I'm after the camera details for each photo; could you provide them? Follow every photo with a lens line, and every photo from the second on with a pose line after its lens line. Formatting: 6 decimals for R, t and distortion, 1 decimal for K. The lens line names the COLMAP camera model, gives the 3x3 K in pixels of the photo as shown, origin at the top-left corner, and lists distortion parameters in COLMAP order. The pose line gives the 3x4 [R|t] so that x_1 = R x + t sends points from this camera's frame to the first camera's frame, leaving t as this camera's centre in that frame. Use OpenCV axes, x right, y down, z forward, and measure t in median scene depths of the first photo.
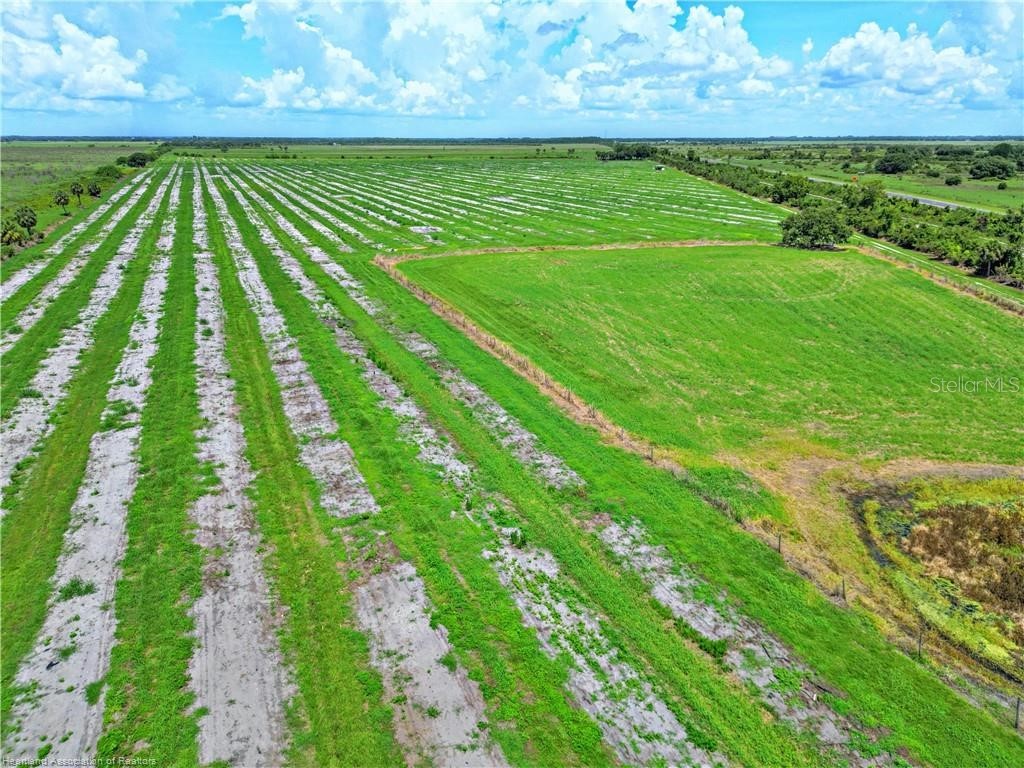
lens RADIAL K [[720.0, 0, 507.7], [0, 720.0, 382.4], [0, 0, 1]] dist [0.074313, -0.078040]
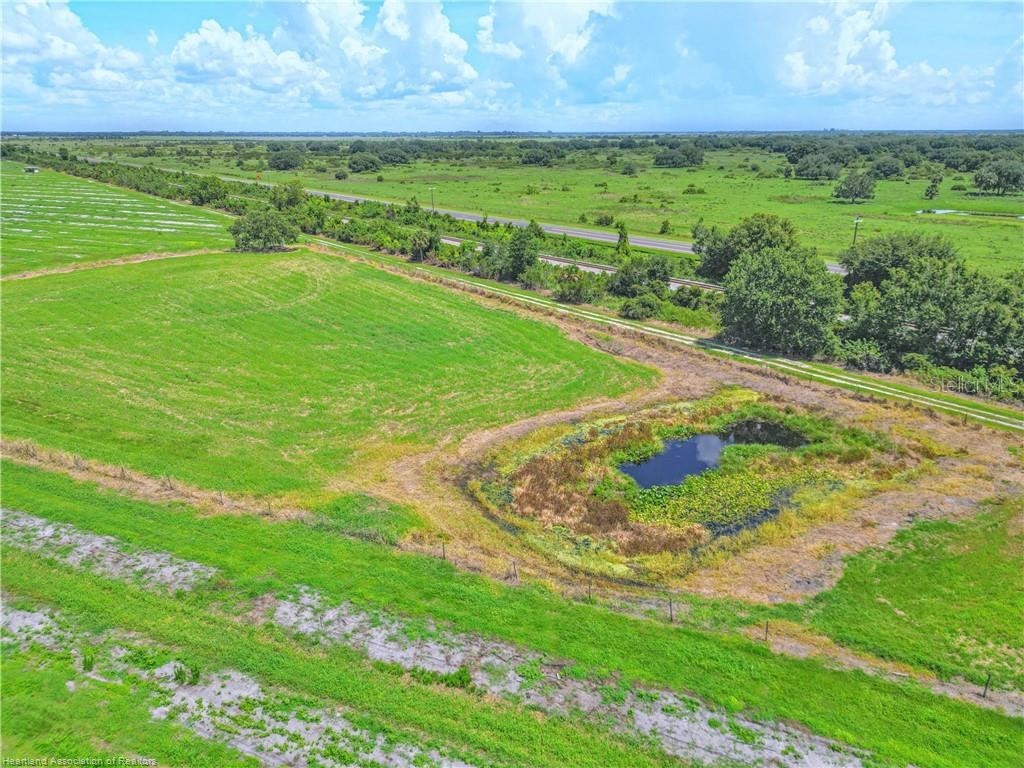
lens RADIAL K [[720.0, 0, 507.7], [0, 720.0, 382.4], [0, 0, 1]] dist [0.074313, -0.078040]
pose [[0.715148, -0.231481, 0.659530, -0.094487], [0.227272, 0.969306, 0.093768, -0.044933], [-0.660992, 0.082835, 0.745807, 0.067457]]
